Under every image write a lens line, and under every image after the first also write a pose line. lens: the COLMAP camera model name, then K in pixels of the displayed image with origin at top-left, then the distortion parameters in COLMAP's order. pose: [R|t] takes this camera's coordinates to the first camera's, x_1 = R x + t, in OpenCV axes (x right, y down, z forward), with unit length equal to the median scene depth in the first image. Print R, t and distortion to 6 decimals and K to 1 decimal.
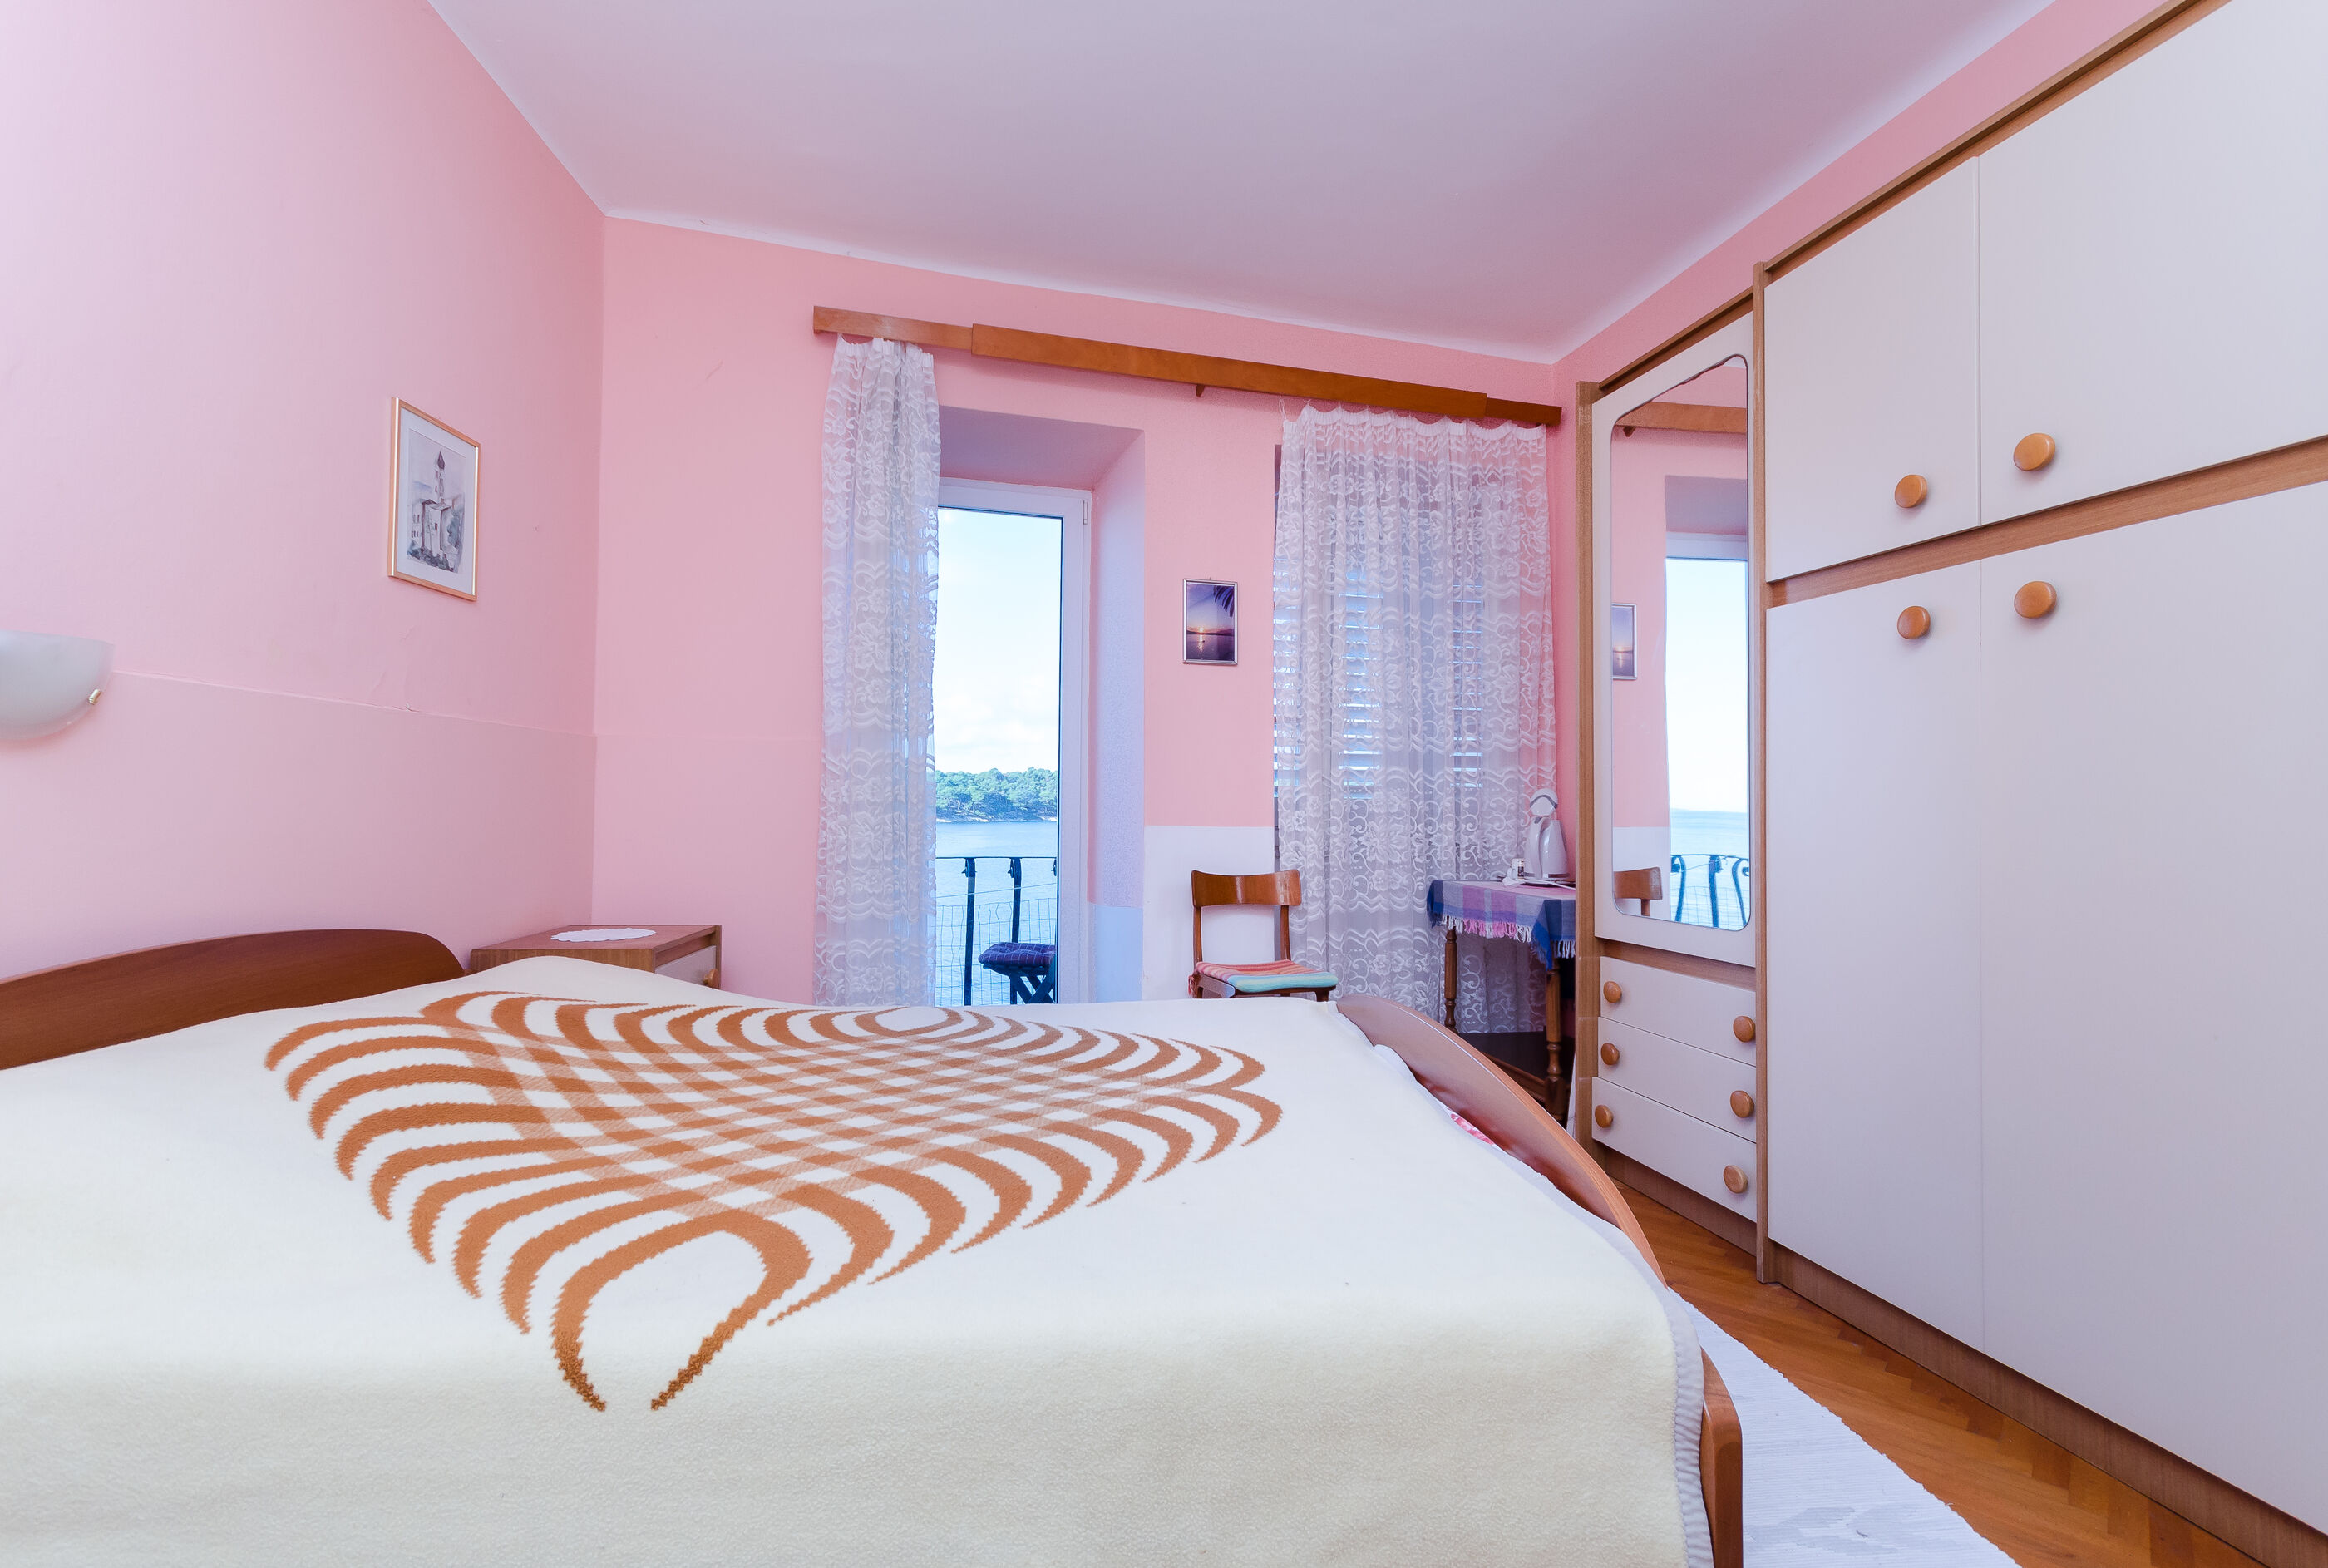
lens RADIAL K [[1051.6, 0, 1166.9], [0, 1051.6, 768.2], [0, 0, 1]] dist [-0.000126, 0.000126]
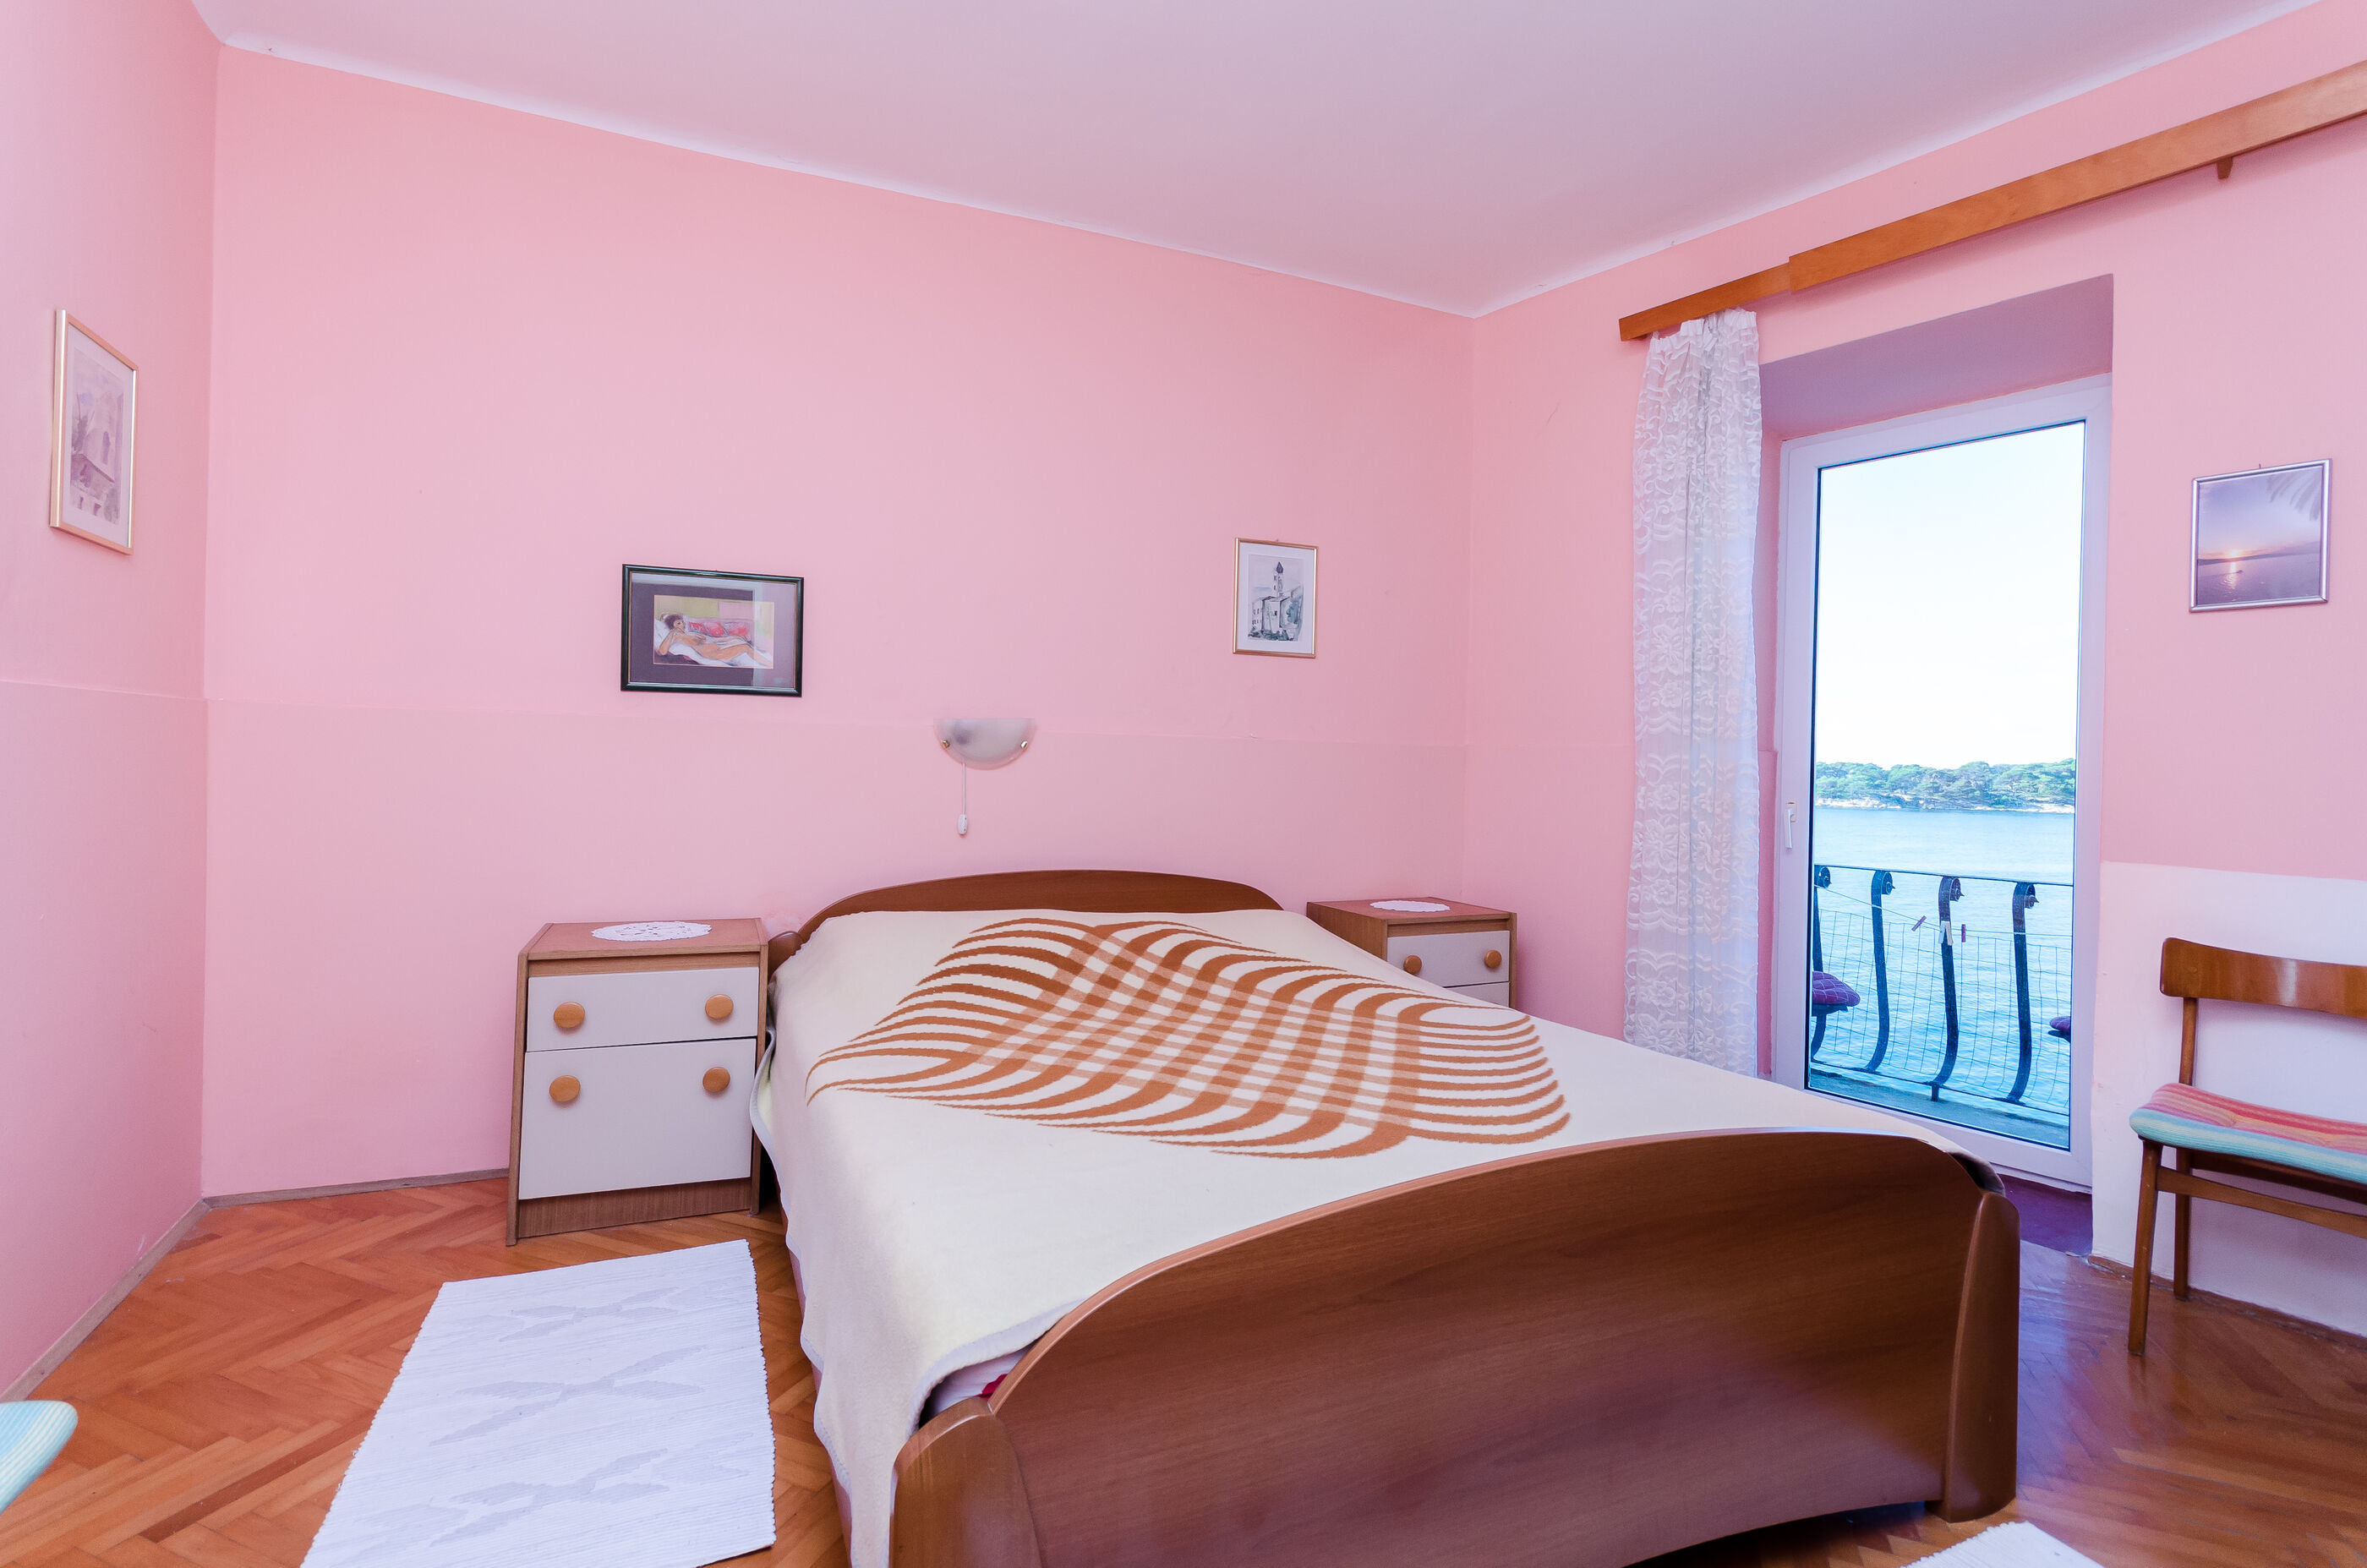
lens RADIAL K [[1021.5, 0, 1184.3], [0, 1021.5, 761.8], [0, 0, 1]] dist [0.001564, 0.000075]
pose [[0.380379, 0.000107, -0.924831, 0.576812], [0.006593, 0.999974, 0.002827, -0.024101], [0.924807, -0.007173, 0.380368, 0.323634]]
